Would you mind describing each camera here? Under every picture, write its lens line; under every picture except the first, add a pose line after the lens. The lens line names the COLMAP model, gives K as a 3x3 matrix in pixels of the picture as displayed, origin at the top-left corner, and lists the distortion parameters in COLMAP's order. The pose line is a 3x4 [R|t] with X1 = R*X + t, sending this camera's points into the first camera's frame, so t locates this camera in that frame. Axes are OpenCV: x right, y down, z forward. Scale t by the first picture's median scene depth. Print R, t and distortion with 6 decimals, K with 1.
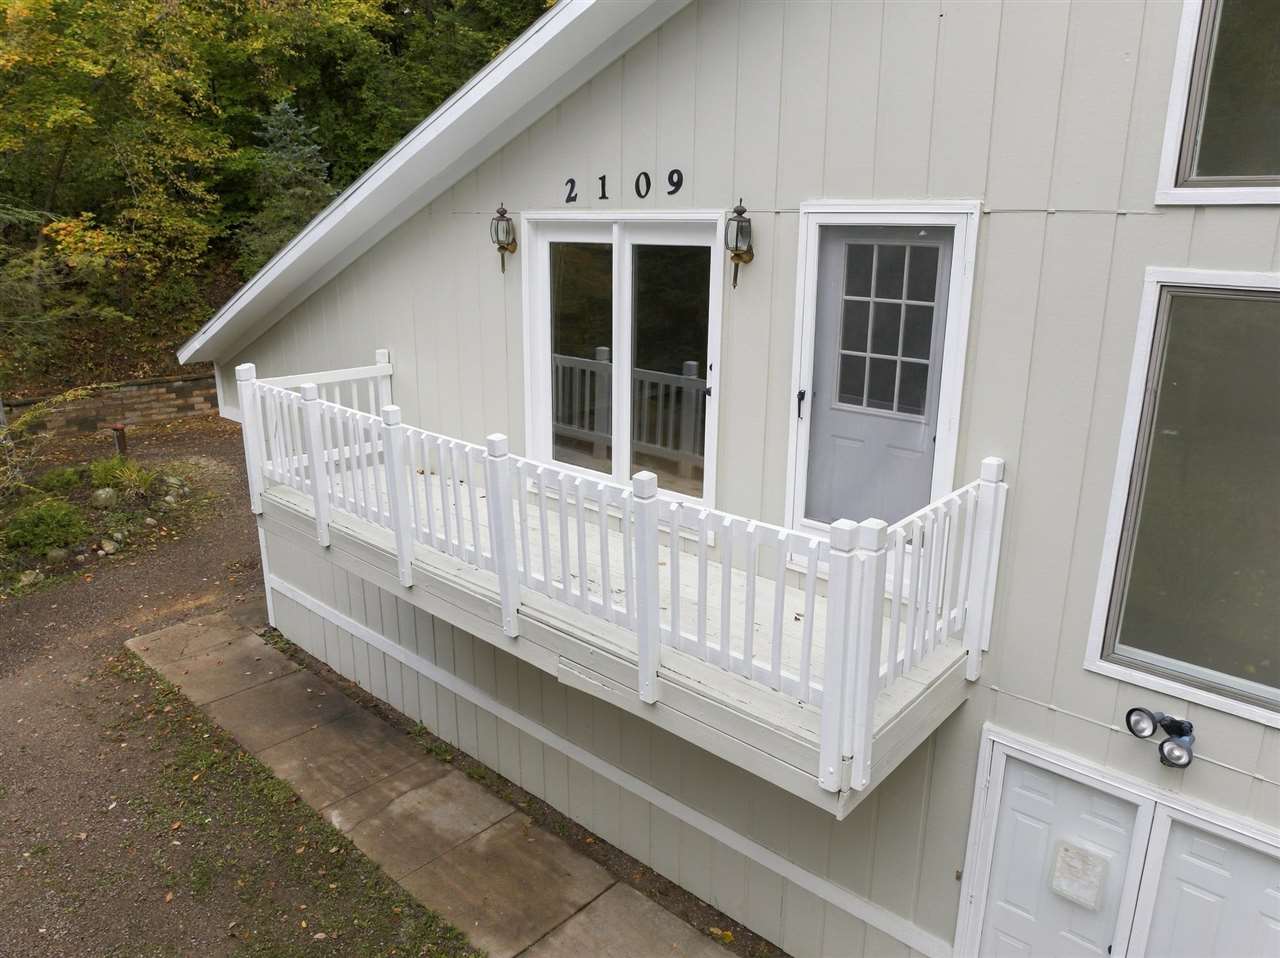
lens RADIAL K [[871.2, 0, 659.3], [0, 871.2, 445.2], [0, 0, 1]] dist [-0.052453, 0.000159]
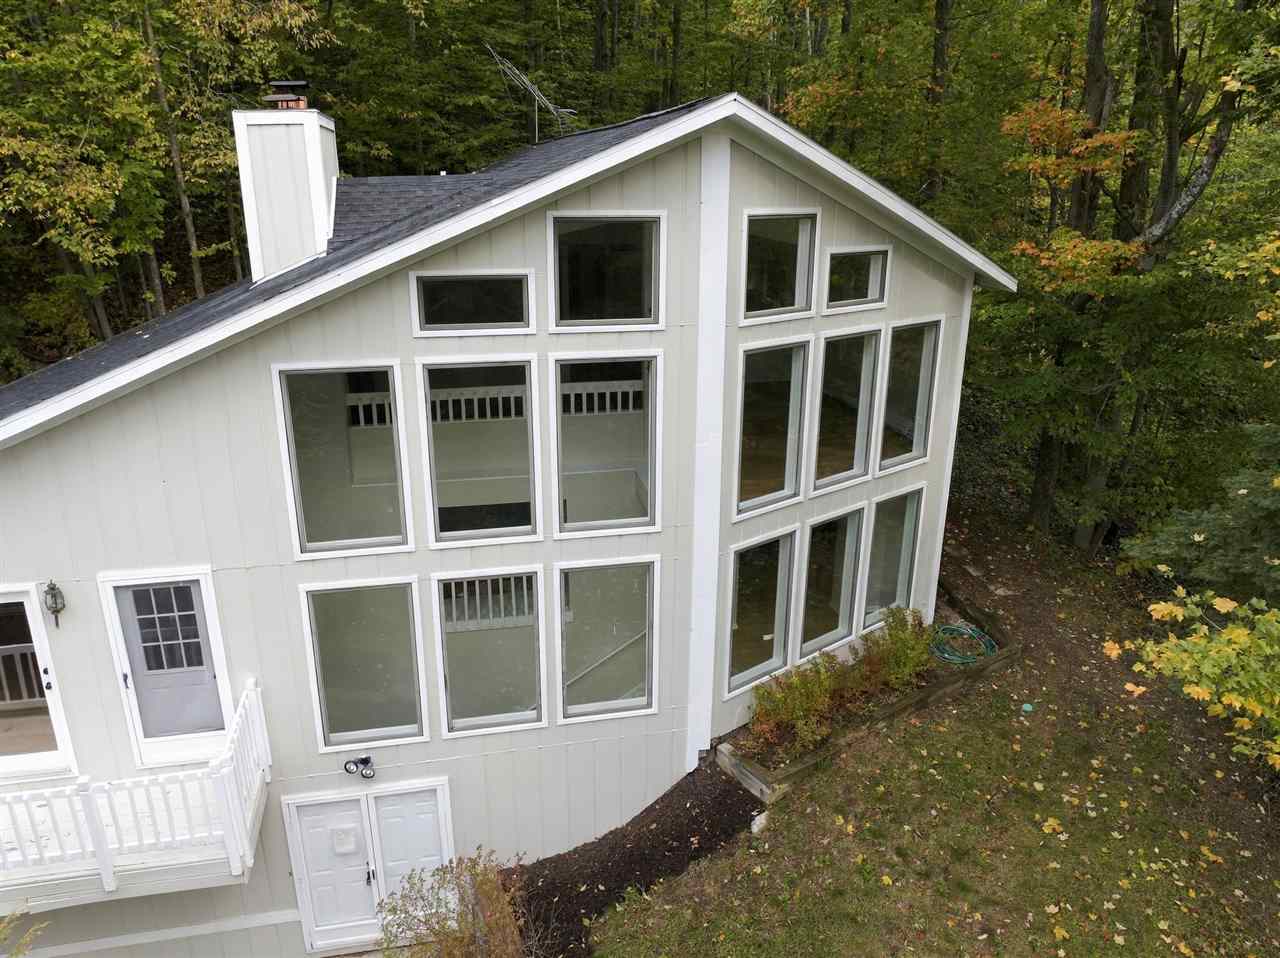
lens RADIAL K [[924.6, 0, 639.2], [0, 924.6, 467.2], [0, 0, 1]] dist [-0.036022, -0.000196]
pose [[0.601894, -0.268107, 0.752225, -0.483177], [0.204677, 0.962285, 0.179204, -0.592133], [-0.771901, 0.046102, 0.634069, -0.958555]]
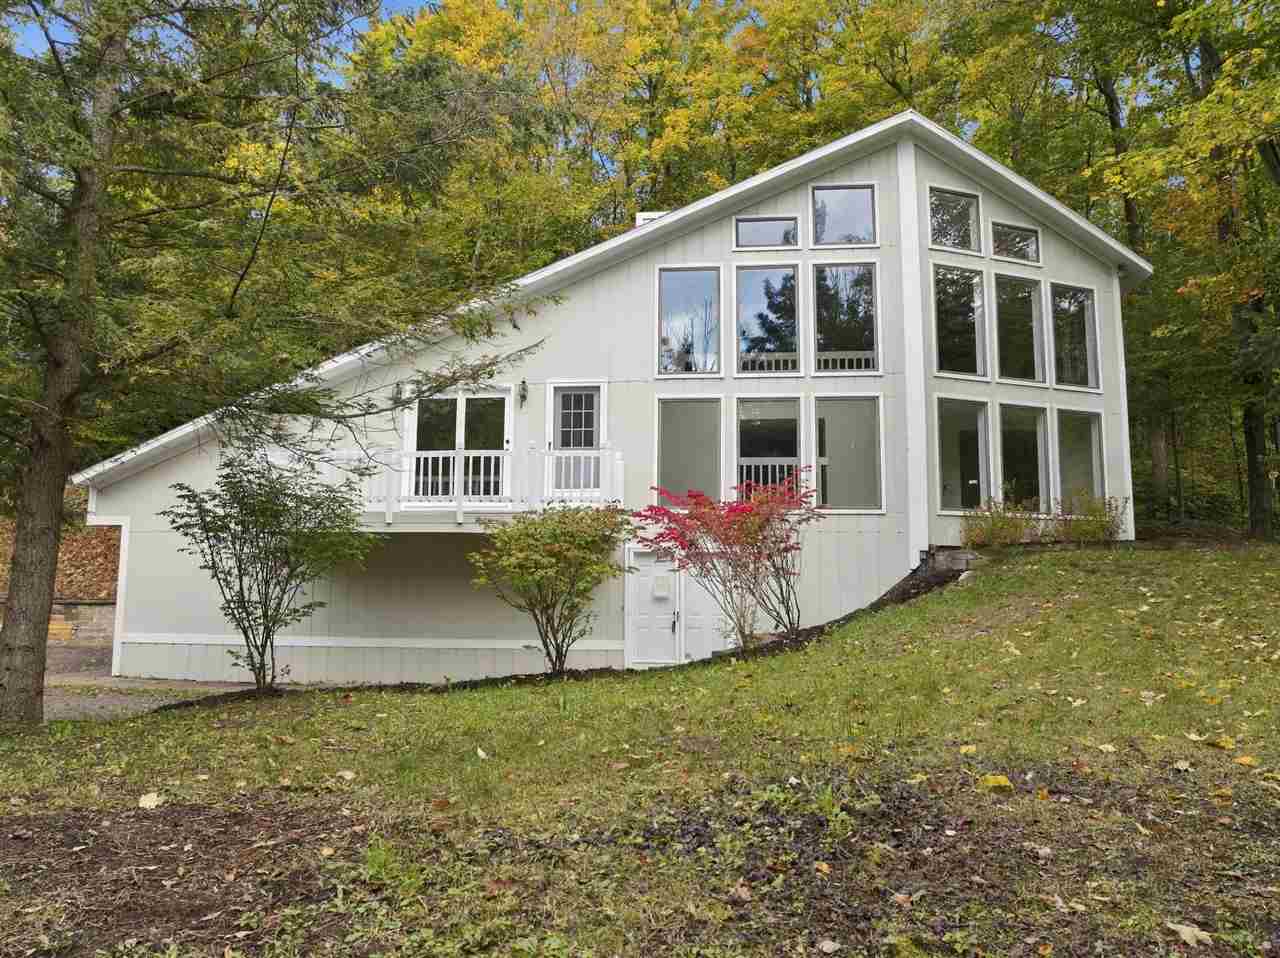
lens RADIAL K [[898.2, 0, 640.0], [0, 898.2, 479.0], [0, 0, 1]] dist [-0.002336, -0.000669]
pose [[0.823777, 0.065984, 0.563061, -1.301904], [0.146068, 0.934966, -0.323270, 1.095600], [-0.547773, 0.348548, 0.760565, -1.419483]]
